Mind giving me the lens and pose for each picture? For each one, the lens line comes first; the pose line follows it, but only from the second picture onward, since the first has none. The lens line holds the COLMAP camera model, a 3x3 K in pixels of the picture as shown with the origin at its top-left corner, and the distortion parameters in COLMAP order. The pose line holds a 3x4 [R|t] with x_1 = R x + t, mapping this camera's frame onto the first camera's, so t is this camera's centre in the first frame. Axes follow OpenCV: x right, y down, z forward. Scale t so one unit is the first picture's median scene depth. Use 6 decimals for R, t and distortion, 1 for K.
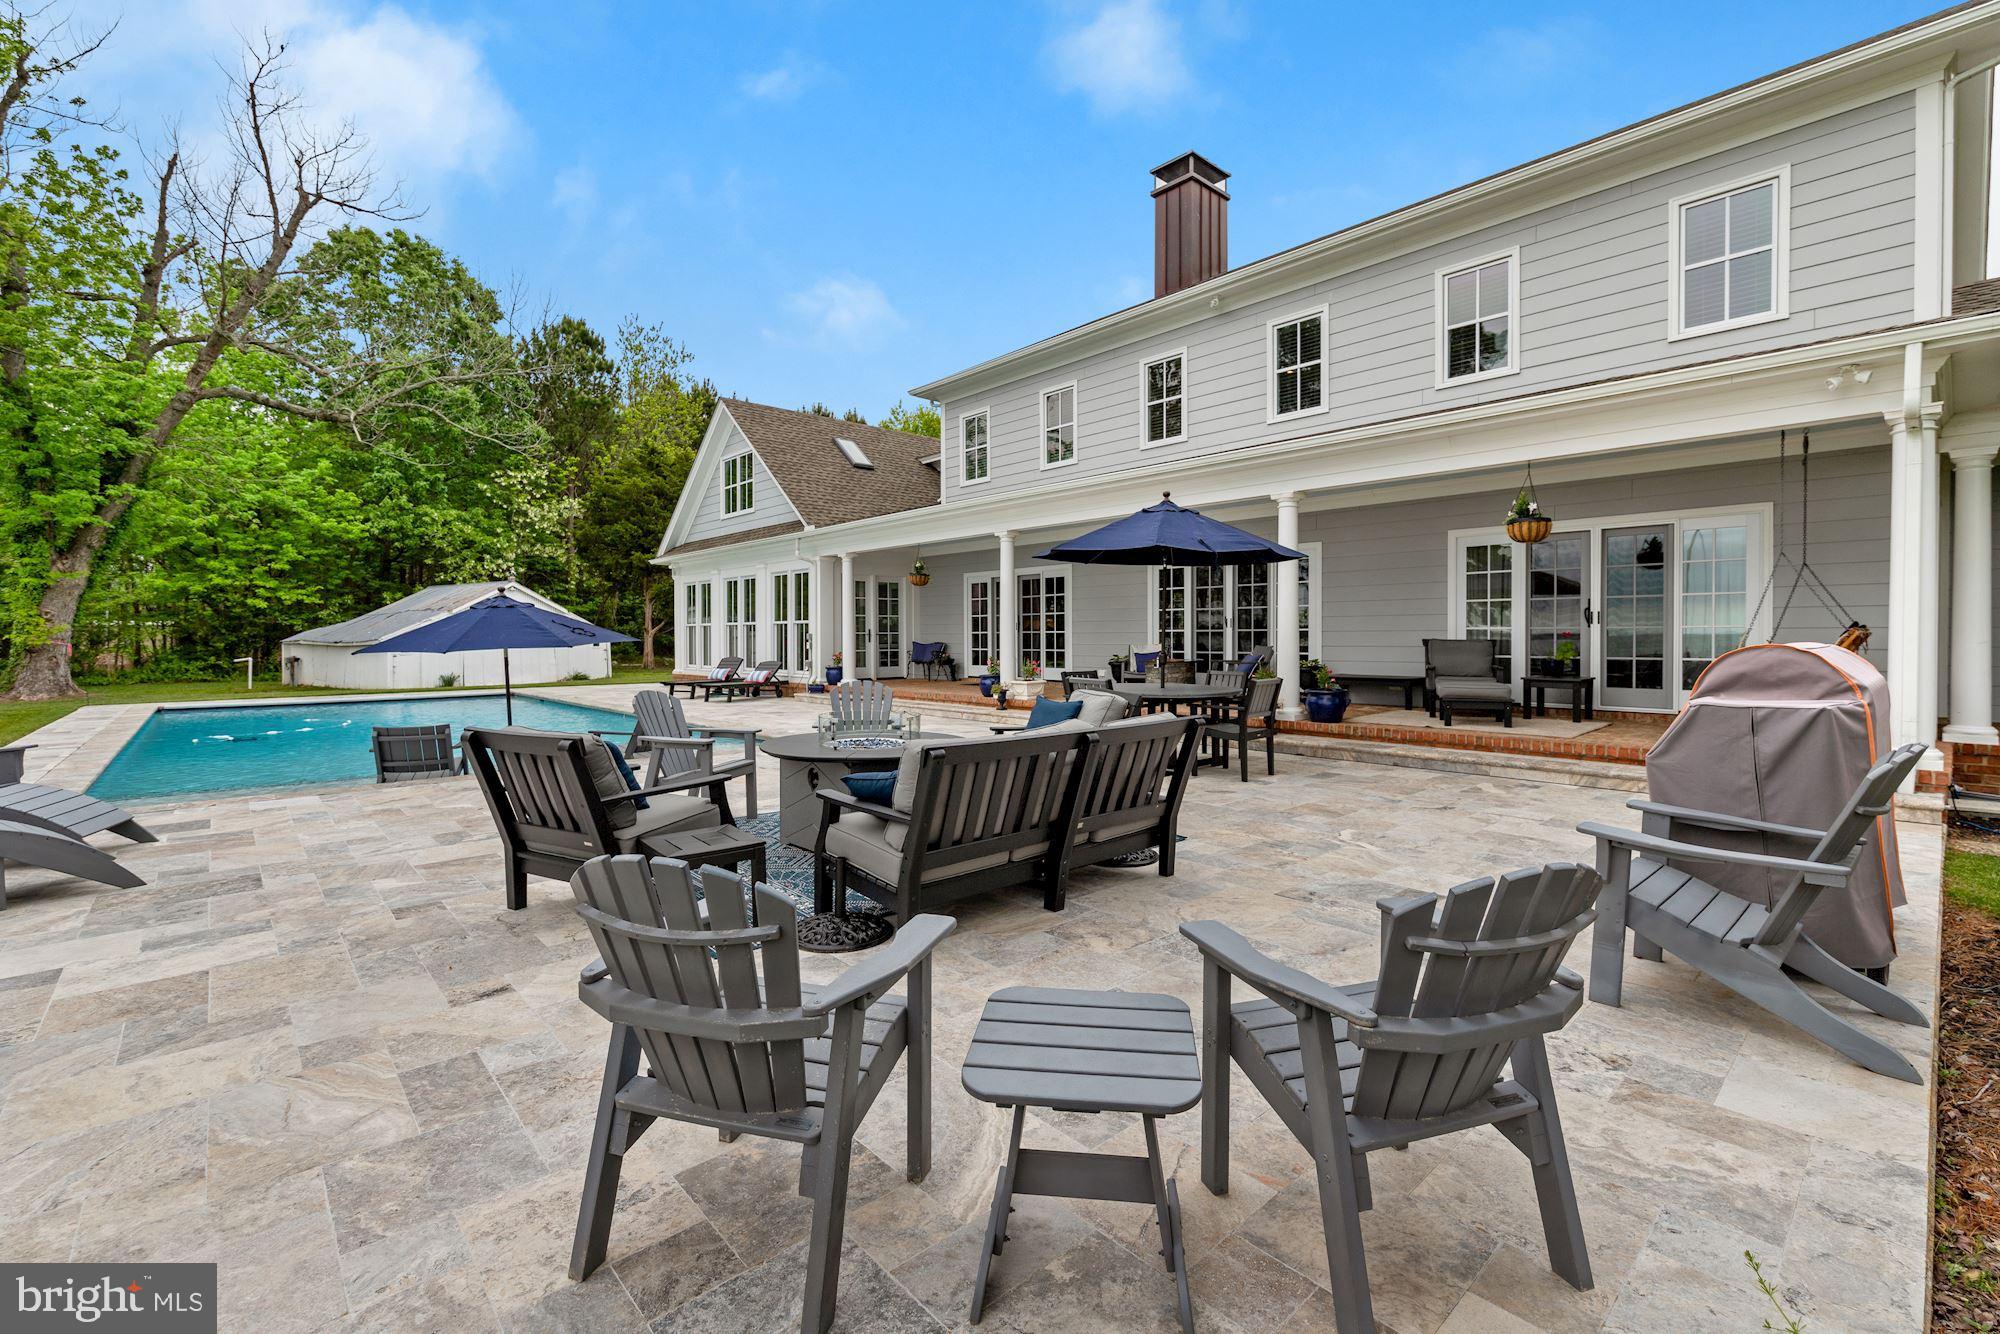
lens RADIAL K [[883.7, 0, 1000.0], [0, 883.7, 667.0], [0, 0, 1]] dist [0.000453, -0.000255]
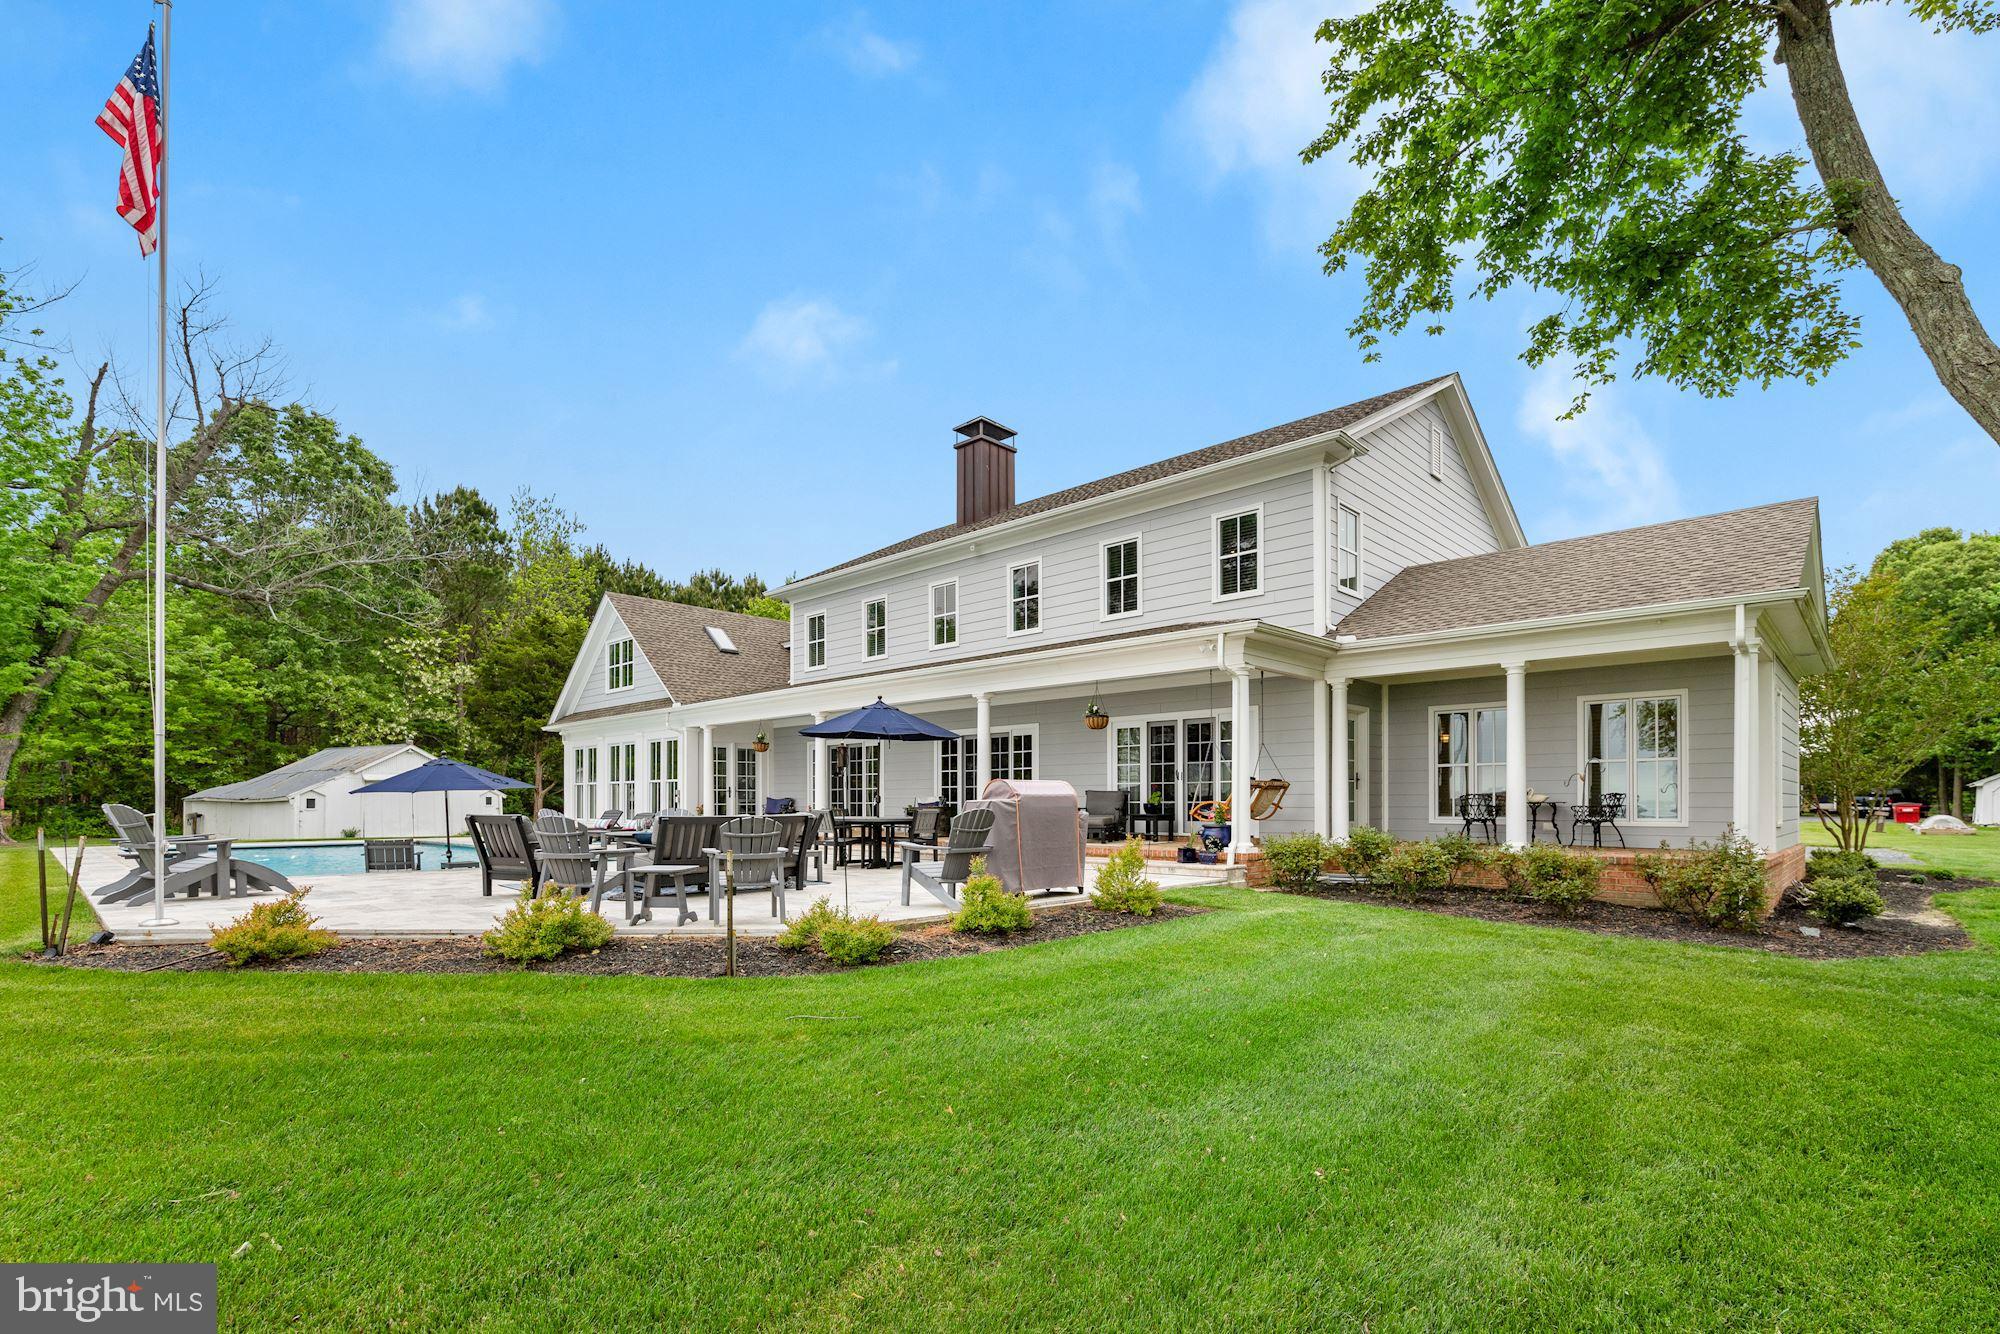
lens RADIAL K [[925.3, 0, 1000.0], [0, 925.3, 814.8], [0, 0, 1]] dist [-0.000385, 0.000407]
pose [[0.996251, 0.001129, 0.086498, 0.077659], [0.000847, 0.999740, -0.022801, 0.017227], [-0.086501, 0.022789, 0.995991, -0.206777]]
